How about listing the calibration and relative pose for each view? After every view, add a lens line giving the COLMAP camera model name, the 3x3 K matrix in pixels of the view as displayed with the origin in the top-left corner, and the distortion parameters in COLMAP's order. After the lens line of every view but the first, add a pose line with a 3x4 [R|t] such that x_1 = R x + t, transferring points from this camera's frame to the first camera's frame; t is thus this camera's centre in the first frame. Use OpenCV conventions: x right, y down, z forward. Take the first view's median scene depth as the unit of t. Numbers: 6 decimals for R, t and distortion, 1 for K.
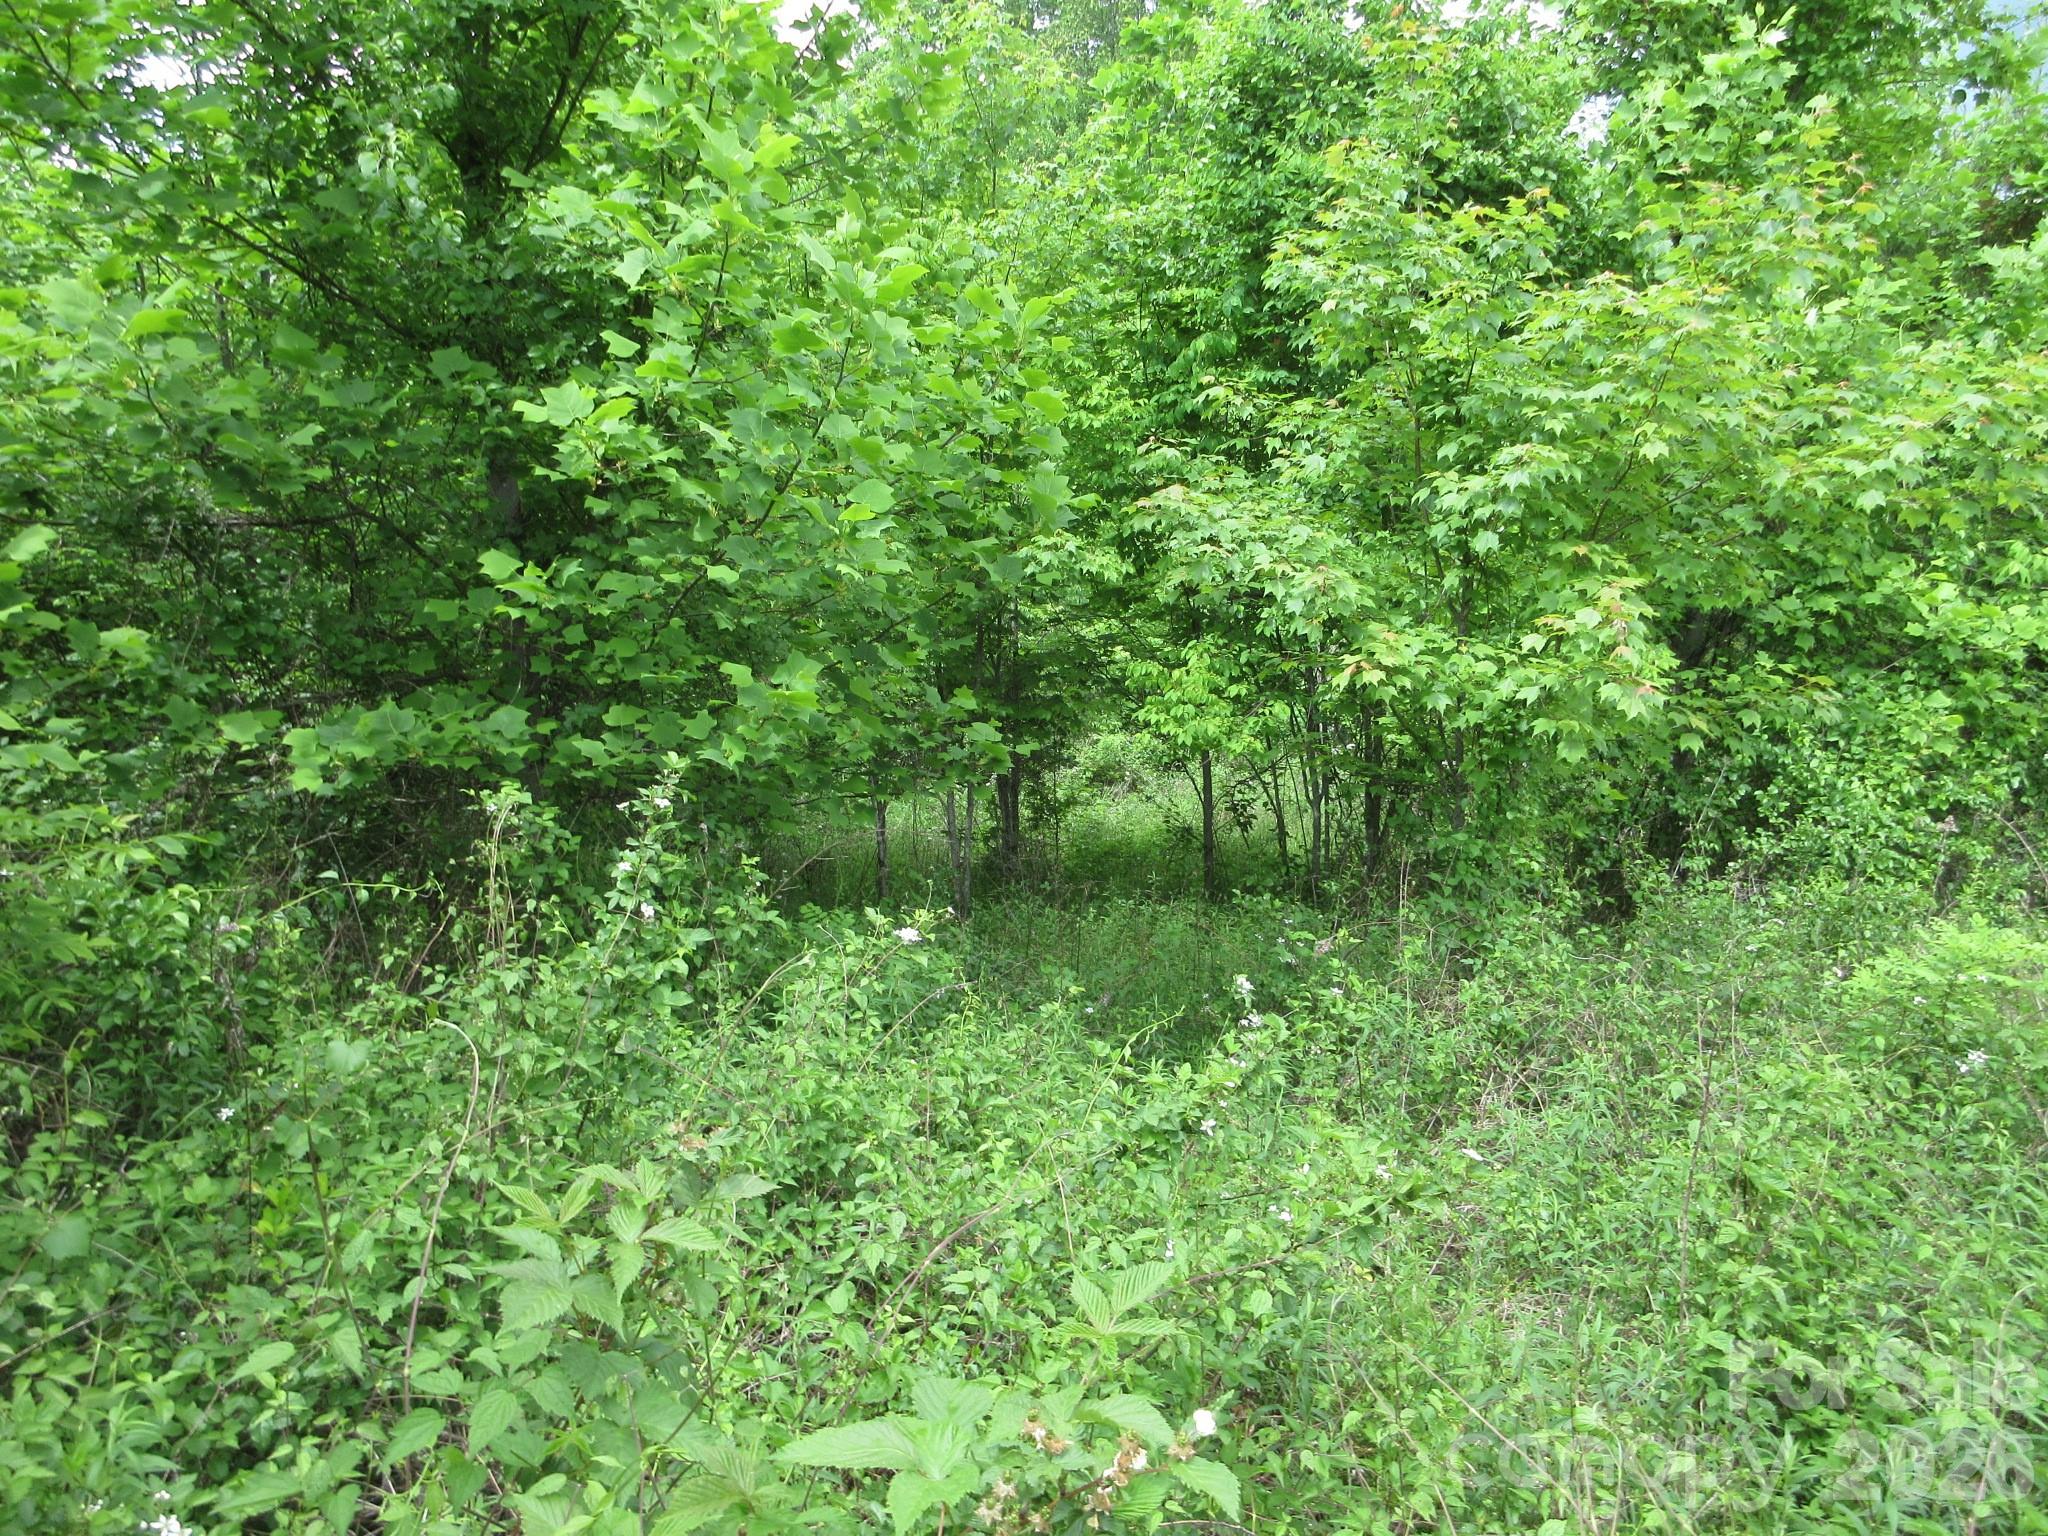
lens RADIAL K [[1506.6, 0, 1013.7], [0, 1506.6, 763.8], [0, 0, 1]] dist [-0.013685, 0.004664]
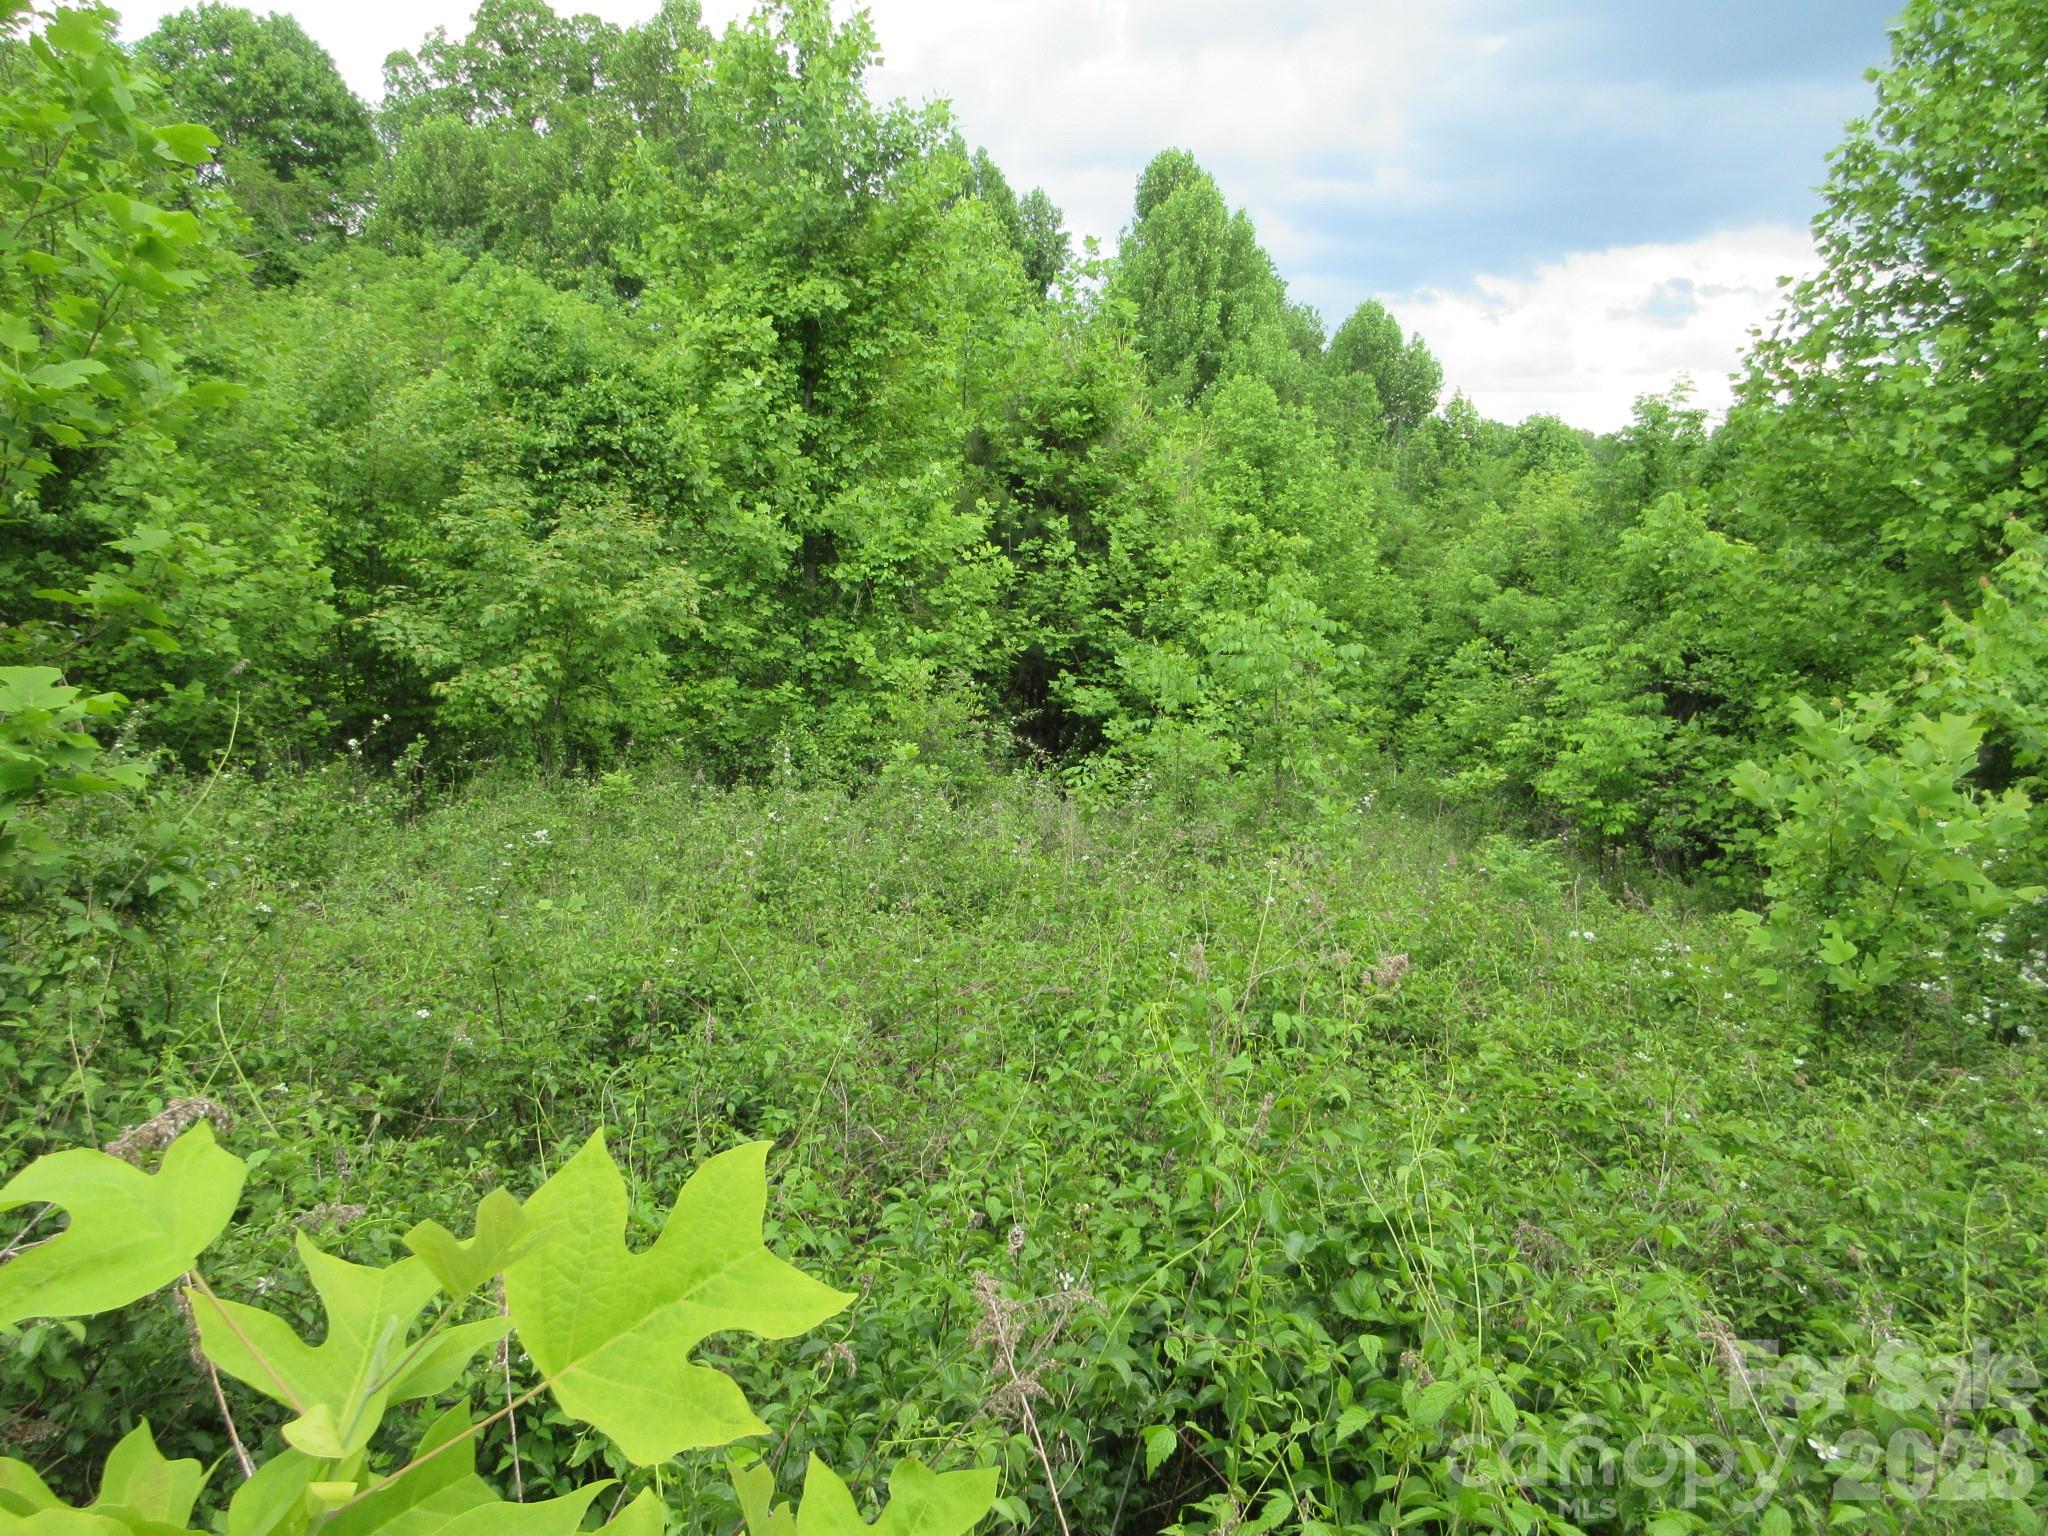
lens RADIAL K [[1506.6, 0, 1013.4], [0, 1506.6, 755.7], [0, 0, 1]] dist [-0.013685, 0.004664]
pose [[0.968270, -0.005362, 0.249847, 0.544059], [0.011095, 0.999706, -0.021544, 0.123390], [-0.249658, 0.023632, 0.968046, -1.761573]]
